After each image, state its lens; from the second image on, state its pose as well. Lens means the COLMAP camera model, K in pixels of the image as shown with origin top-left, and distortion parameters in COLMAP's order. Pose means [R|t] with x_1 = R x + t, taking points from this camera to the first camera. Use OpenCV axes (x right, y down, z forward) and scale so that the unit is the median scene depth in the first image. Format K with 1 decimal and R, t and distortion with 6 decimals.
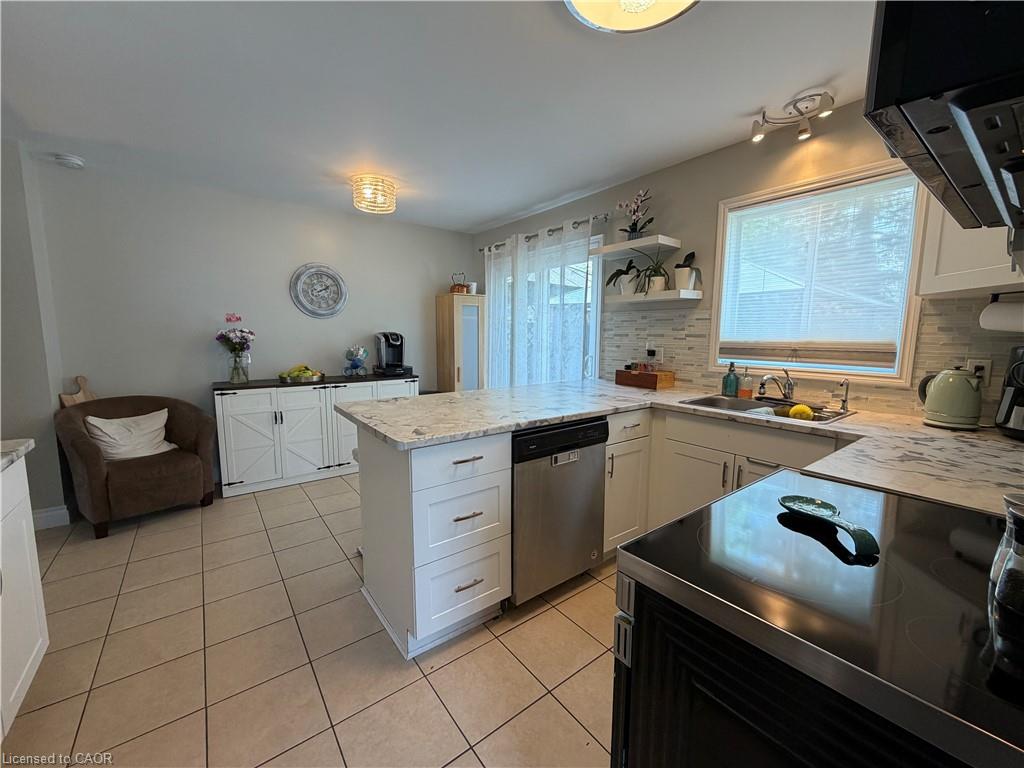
lens RADIAL K [[409.0, 0, 508.8], [0, 409.0, 384.6], [0, 0, 1]] dist [-0.000528, -0.000005]
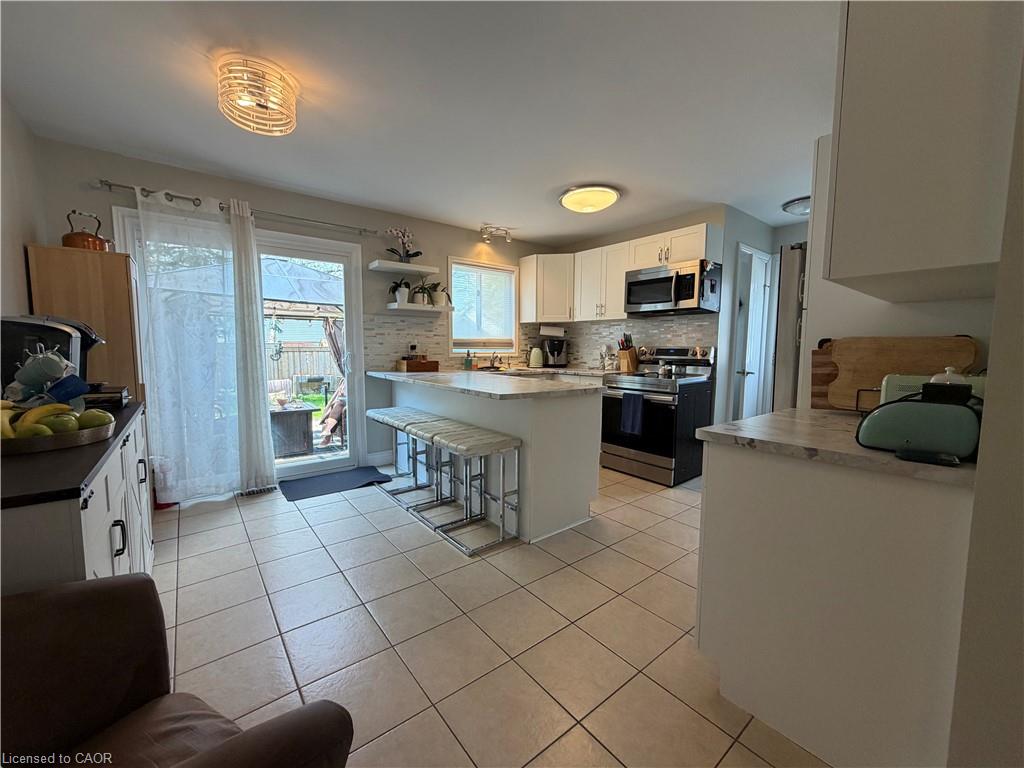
lens RADIAL K [[409.0, 0, 508.3], [0, 409.0, 385.9], [0, 0, 1]] dist [-0.000528, -0.000005]
pose [[-0.027909, -0.104100, 0.994175, -1.216941], [0.117398, 0.987338, 0.106680, -0.069355], [-0.992693, 0.119691, -0.015335, 0.841457]]
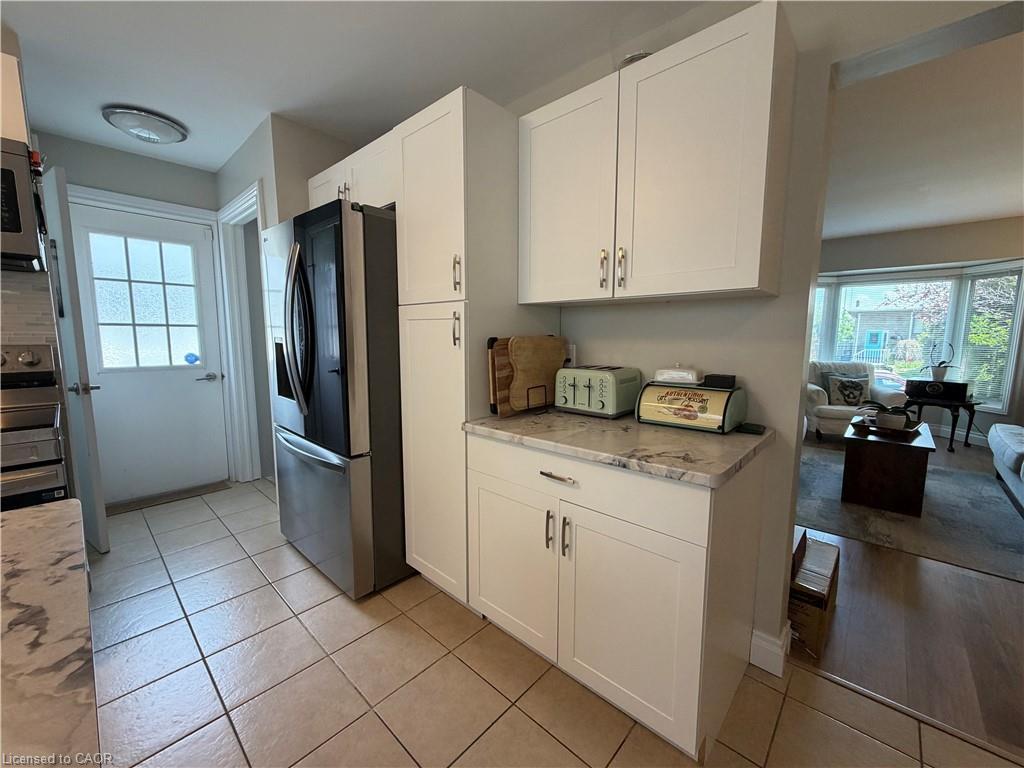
lens RADIAL K [[409.0, 0, 507.5], [0, 409.0, 380.8], [0, 0, 1]] dist [-0.000528, -0.000005]
pose [[-0.984282, 0.009366, -0.176355, -0.420630], [-0.031945, 0.972678, 0.229948, -0.090814], [0.173691, 0.231968, -0.957091, 0.899220]]
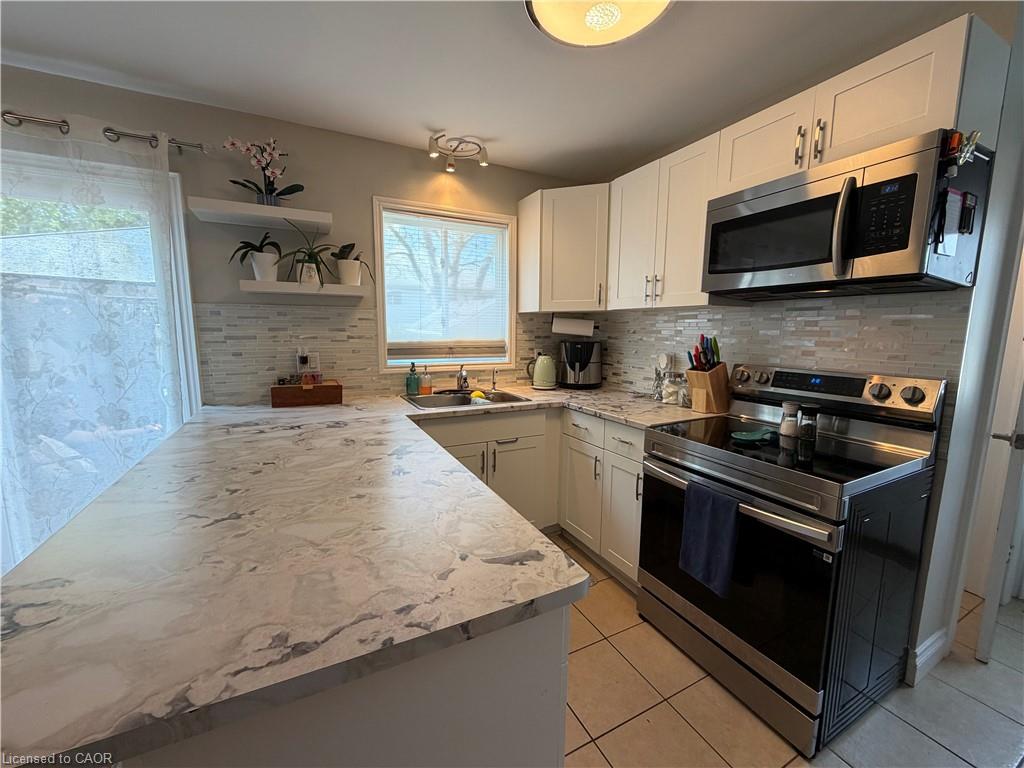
lens RADIAL K [[409.0, 0, 509.2], [0, 409.0, 383.9], [0, 0, 1]] dist [-0.000528, -0.000005]
pose [[0.170305, -0.137935, 0.975690, -0.416792], [0.115115, 0.986160, 0.119322, -0.093203], [-0.978644, 0.091995, 0.183826, 0.554037]]
